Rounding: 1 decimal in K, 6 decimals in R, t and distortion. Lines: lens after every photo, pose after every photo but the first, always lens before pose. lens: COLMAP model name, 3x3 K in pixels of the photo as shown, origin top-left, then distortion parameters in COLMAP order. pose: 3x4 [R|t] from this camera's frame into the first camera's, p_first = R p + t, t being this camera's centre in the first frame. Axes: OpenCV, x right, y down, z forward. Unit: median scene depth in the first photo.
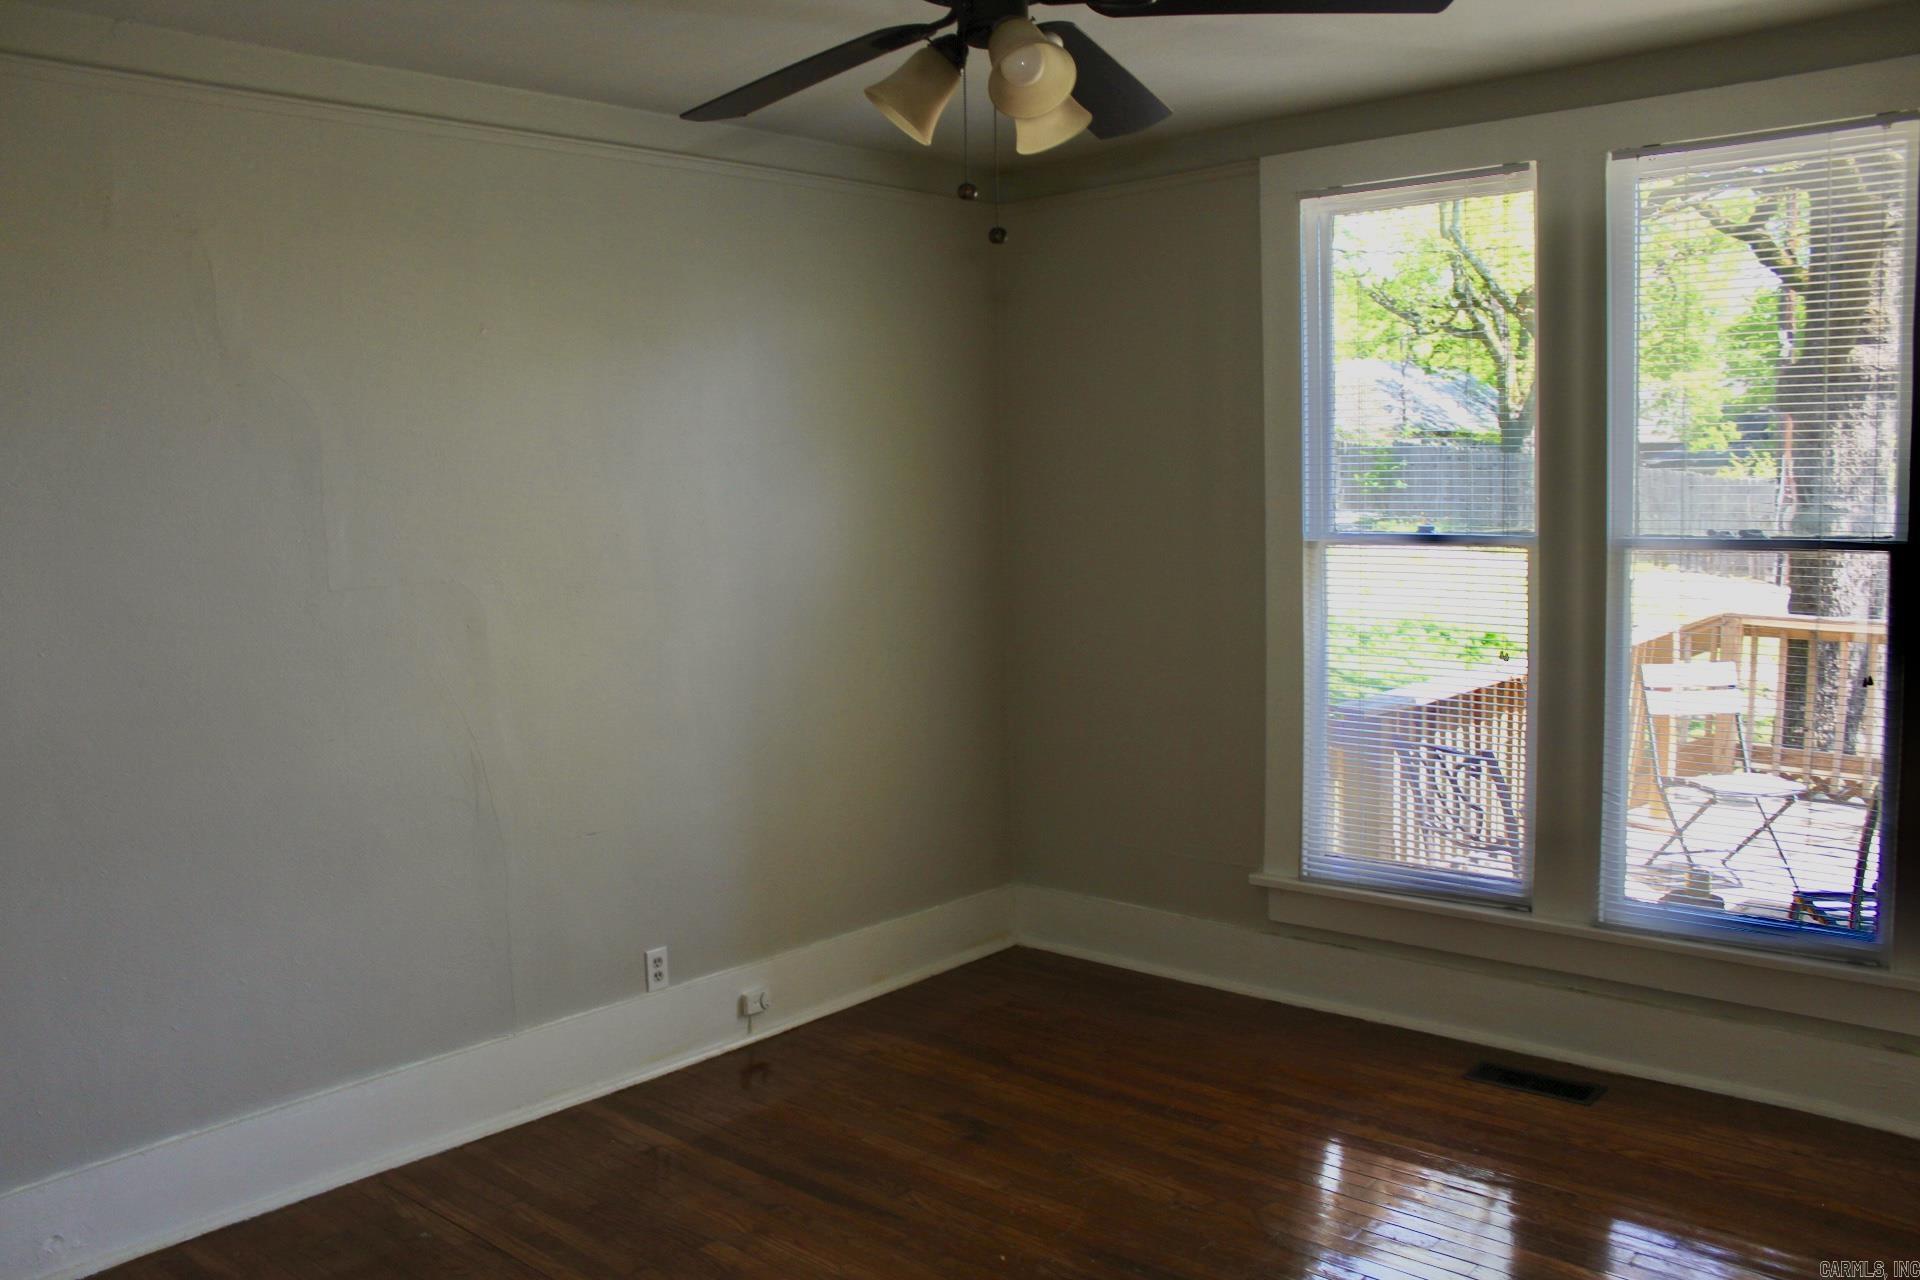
lens RADIAL K [[1581.9, 0, 959.3], [0, 1581.9, 654.2], [0, 0, 1]] dist [-0.169036, 0.152046]
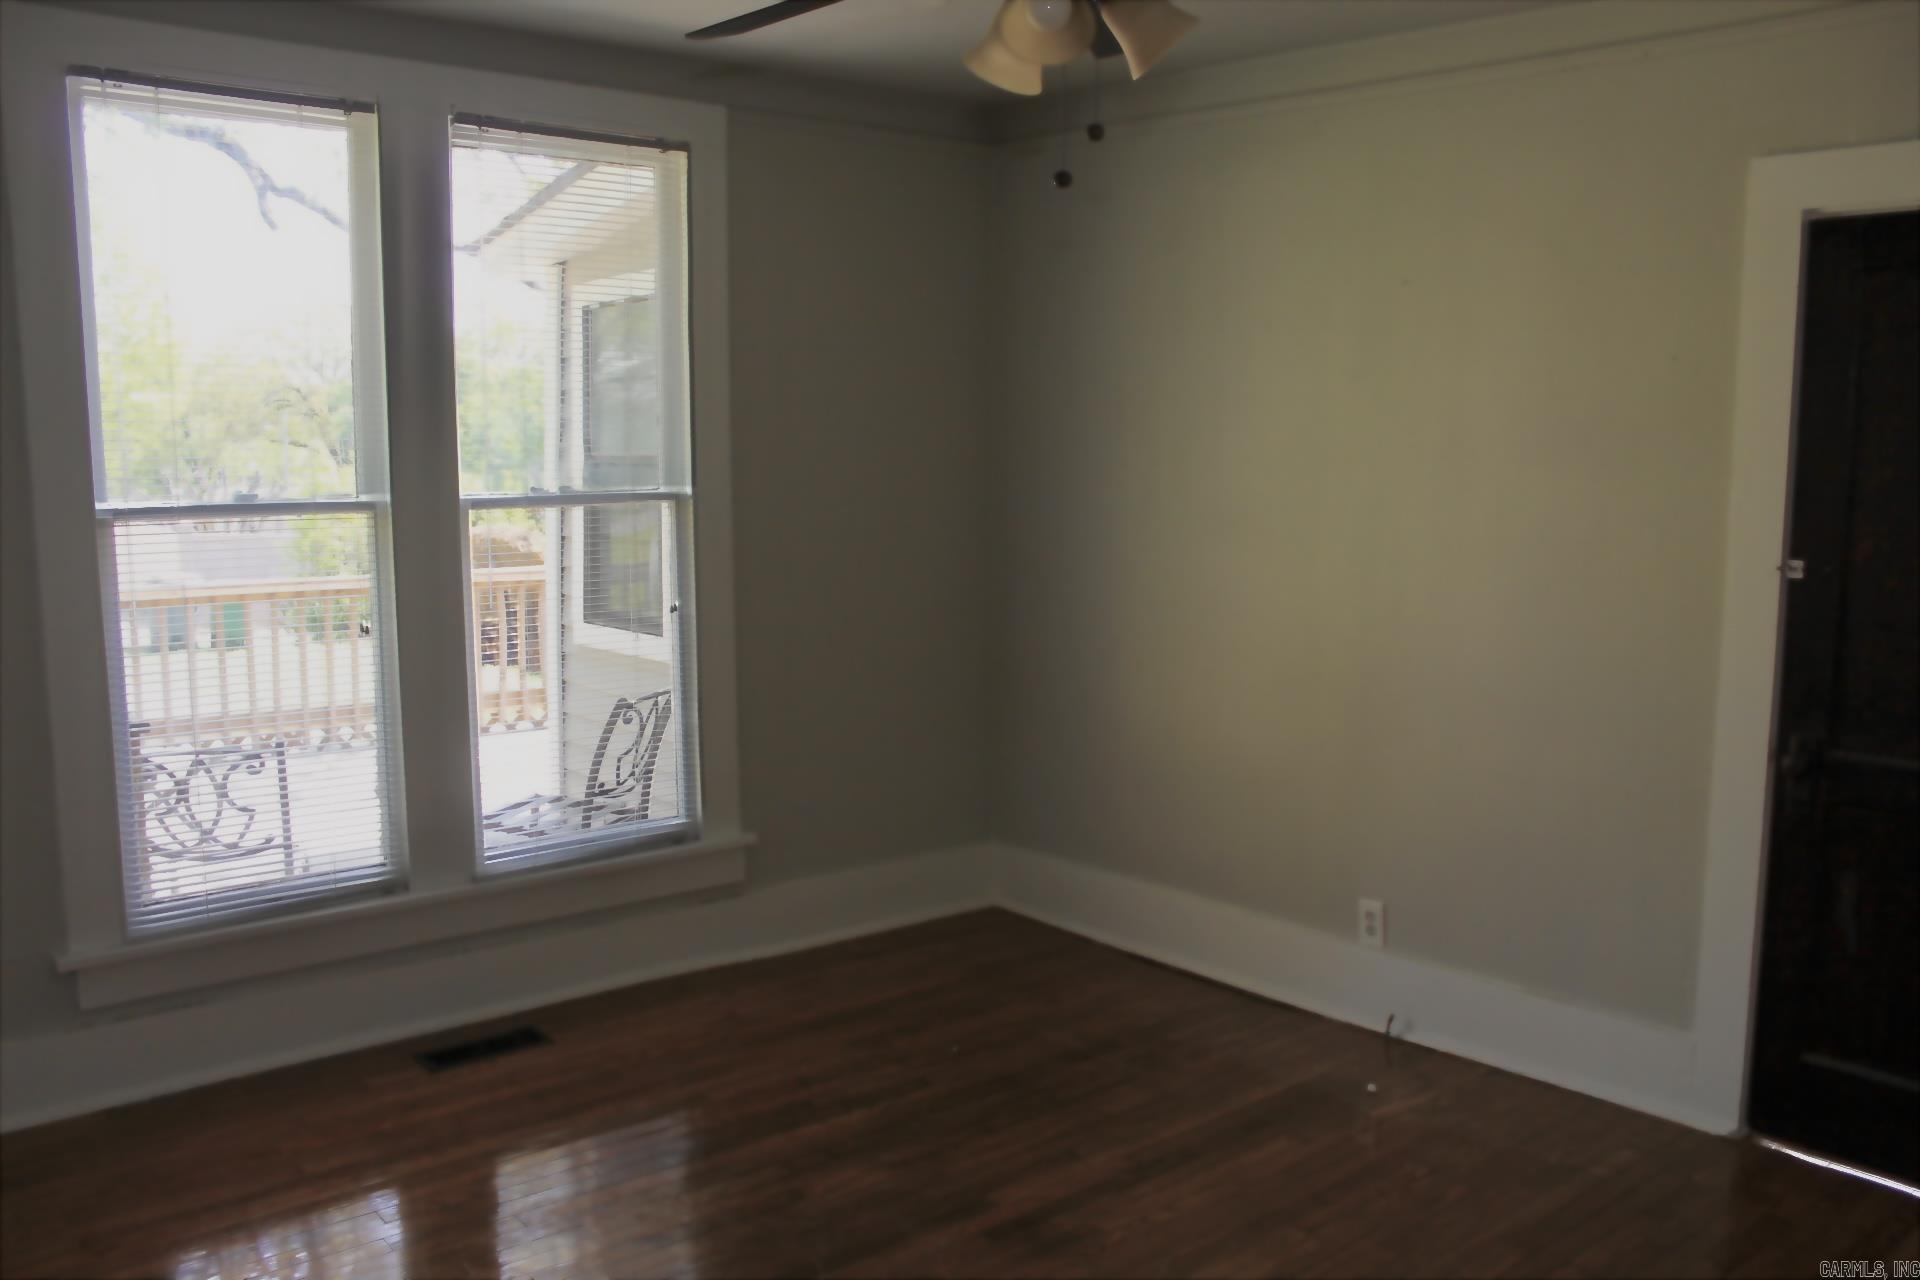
lens RADIAL K [[1581.9, 0, 959.3], [0, 1581.9, 654.2], [0, 0, 1]] dist [-0.169036, 0.152046]
pose [[0.138187, -0.104220, 0.984907, -0.509689], [0.102756, 0.990590, 0.090404, -0.029975], [-0.985061, 0.088713, 0.147596, 0.501609]]
